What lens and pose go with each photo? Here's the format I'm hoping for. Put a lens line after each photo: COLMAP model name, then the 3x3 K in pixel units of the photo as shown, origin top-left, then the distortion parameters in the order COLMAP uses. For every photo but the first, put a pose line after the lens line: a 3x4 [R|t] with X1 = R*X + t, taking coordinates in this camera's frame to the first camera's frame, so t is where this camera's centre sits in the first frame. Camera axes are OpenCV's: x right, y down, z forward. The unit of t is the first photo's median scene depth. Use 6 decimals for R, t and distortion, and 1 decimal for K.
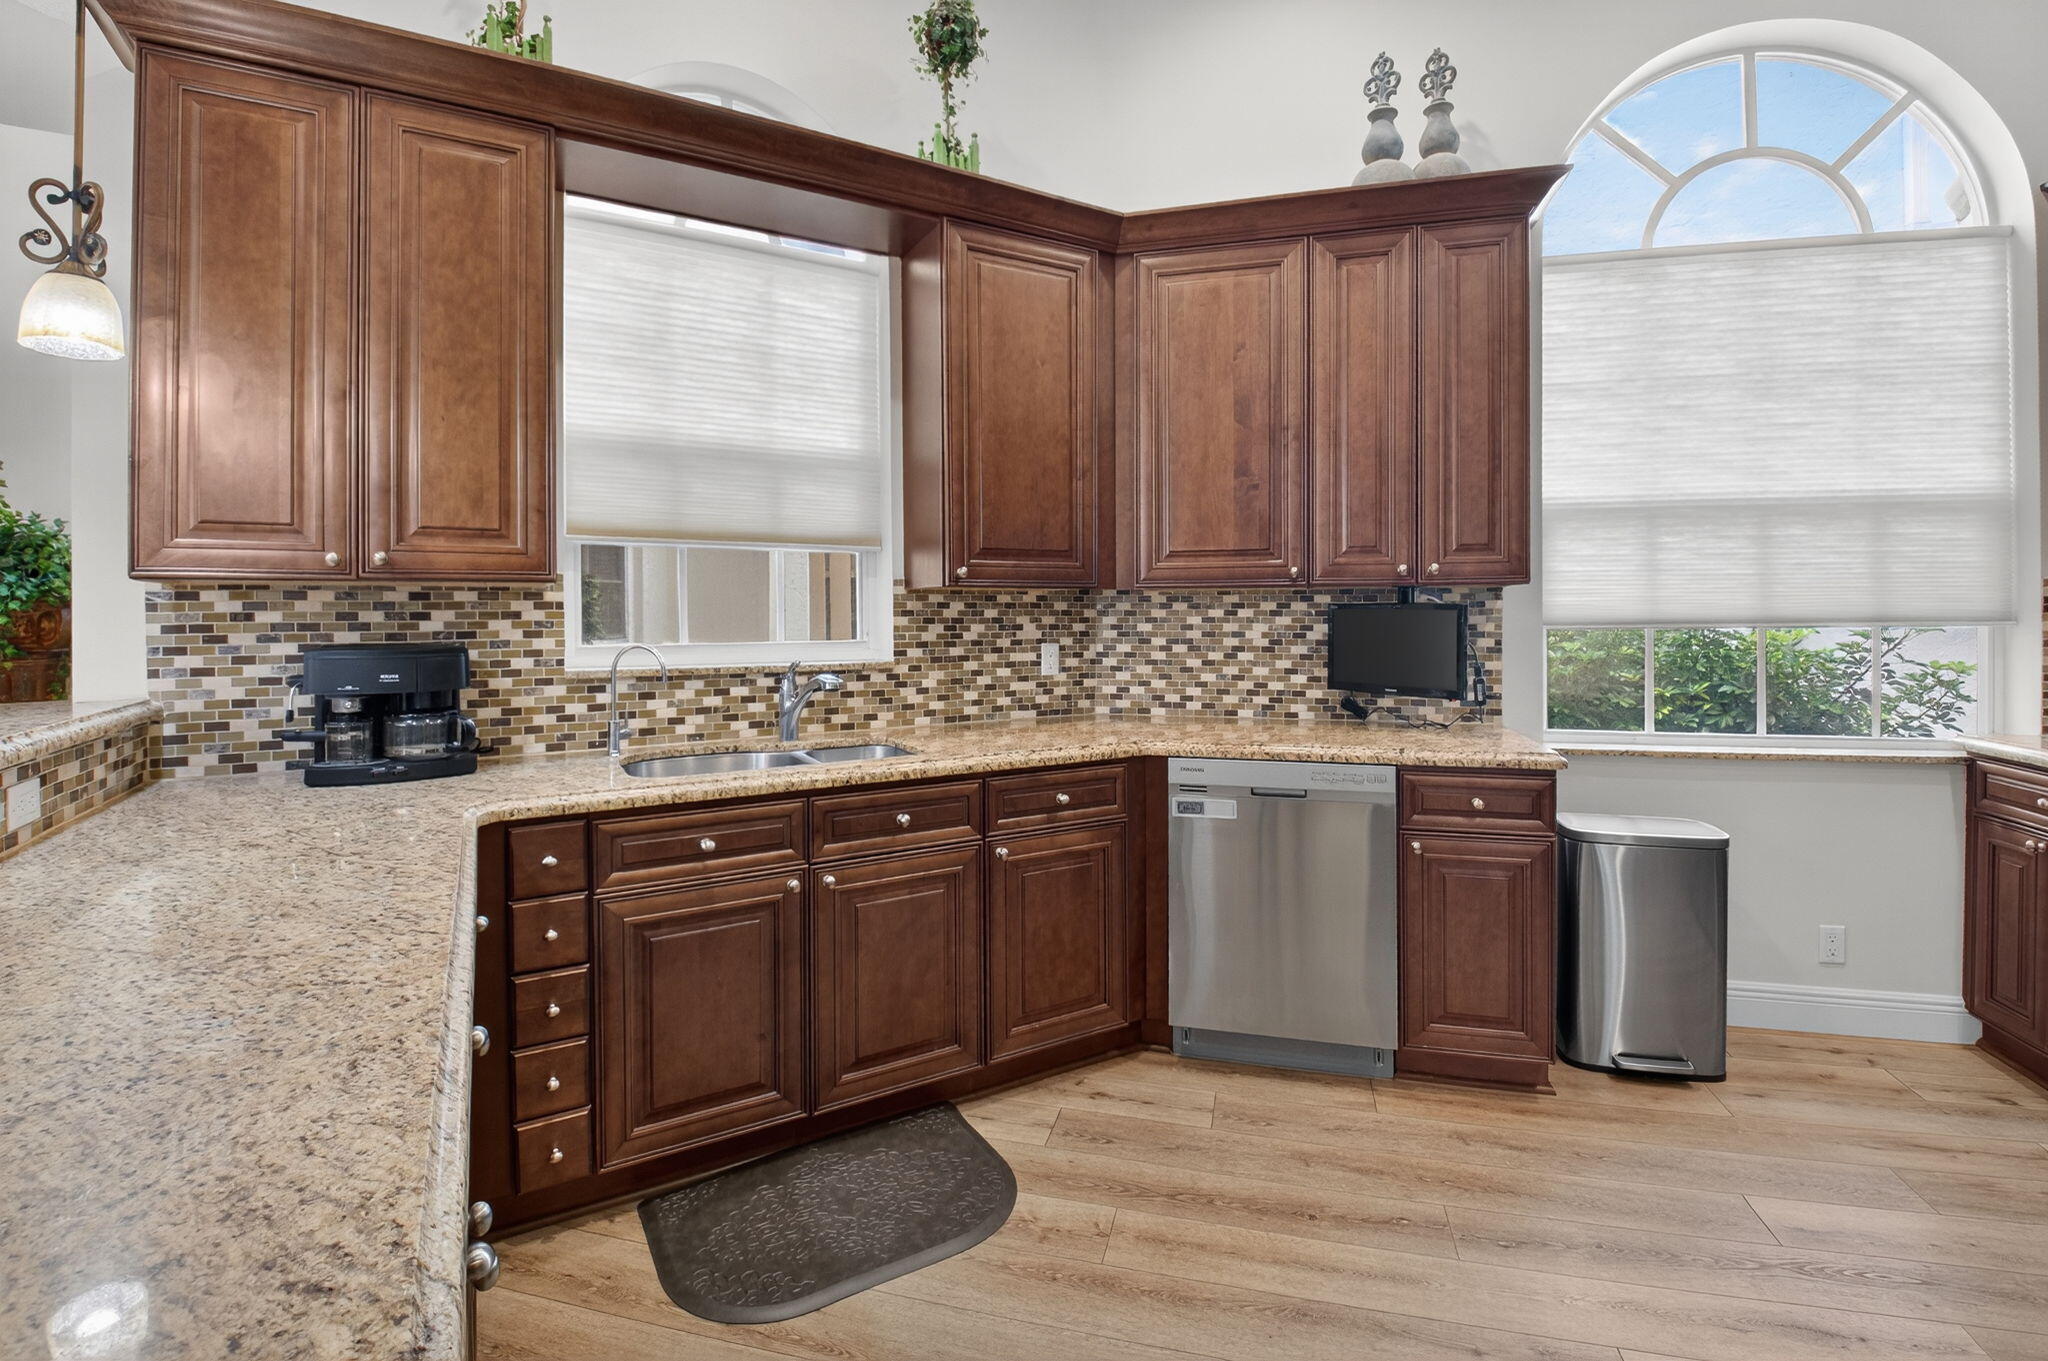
lens RADIAL K [[917.6, 0, 1031.3], [0, 917.6, 621.4], [0, 0, 1]] dist [0.012778, -0.025227]
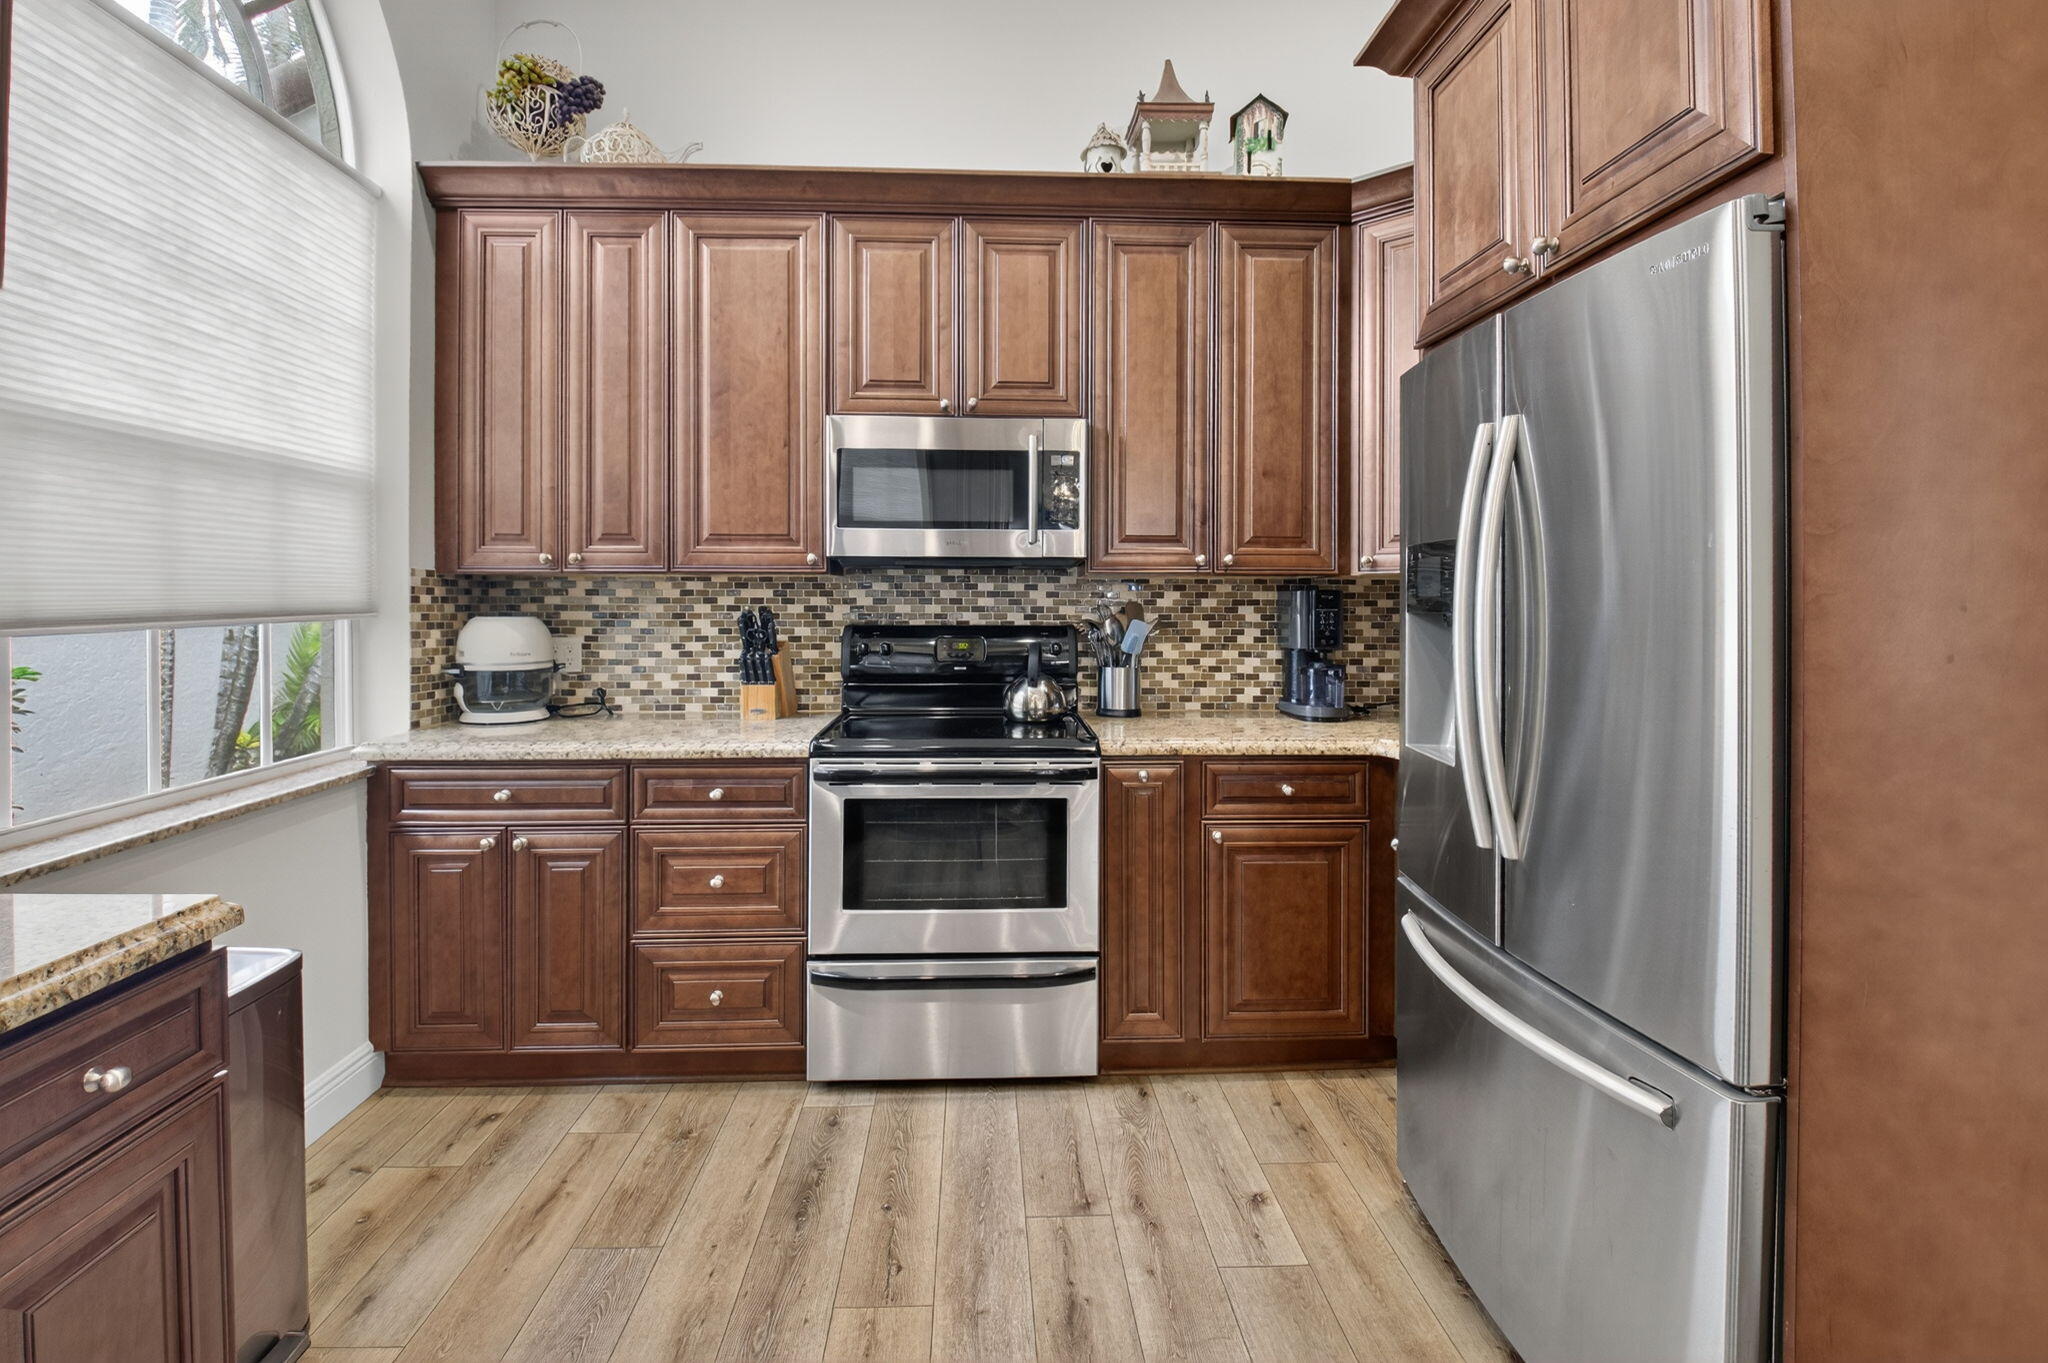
lens RADIAL K [[936.7, 0, 1020.1], [0, 936.7, 598.4], [0, 0, 1]] dist [0.002542, -0.016449]
pose [[-0.312045, 0.005518, 0.950051, -0.027261], [0.008596, 0.999959, -0.002985, -0.007434], [-0.950028, 0.007236, -0.312080, 0.656933]]
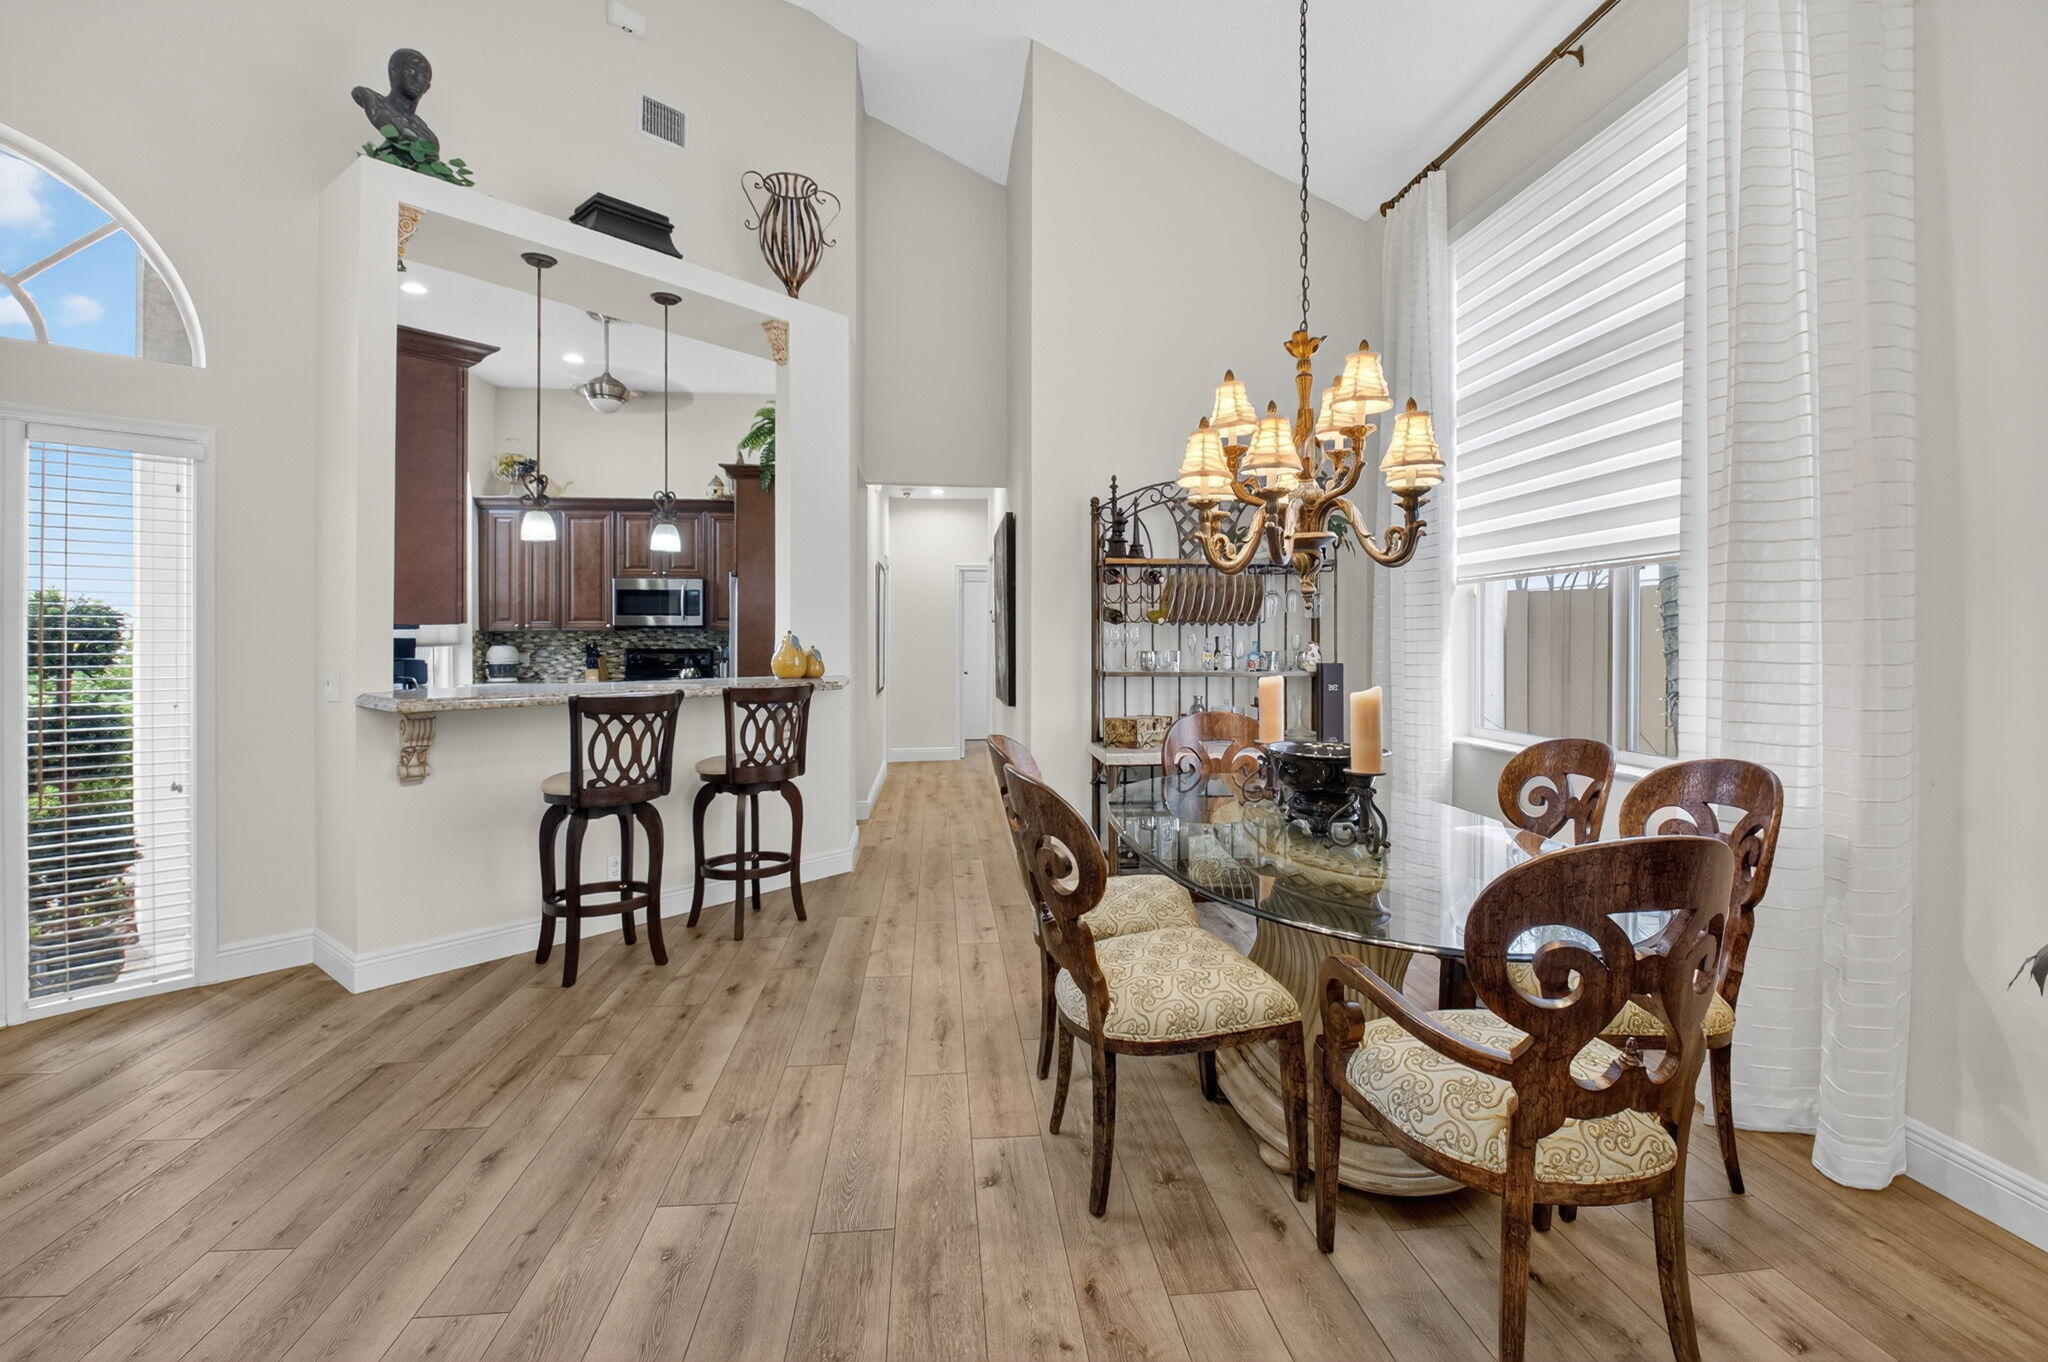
lens RADIAL K [[927.6, 0, 1046.1], [0, 927.6, 632.1], [0, 0, 1]] dist [0.007926, -0.018356]
pose [[-0.352547, 0.011987, 0.935717, -2.279194], [0.012417, 0.999890, -0.008130, 0.005776], [-0.935712, 0.008753, -0.352657, 0.291433]]
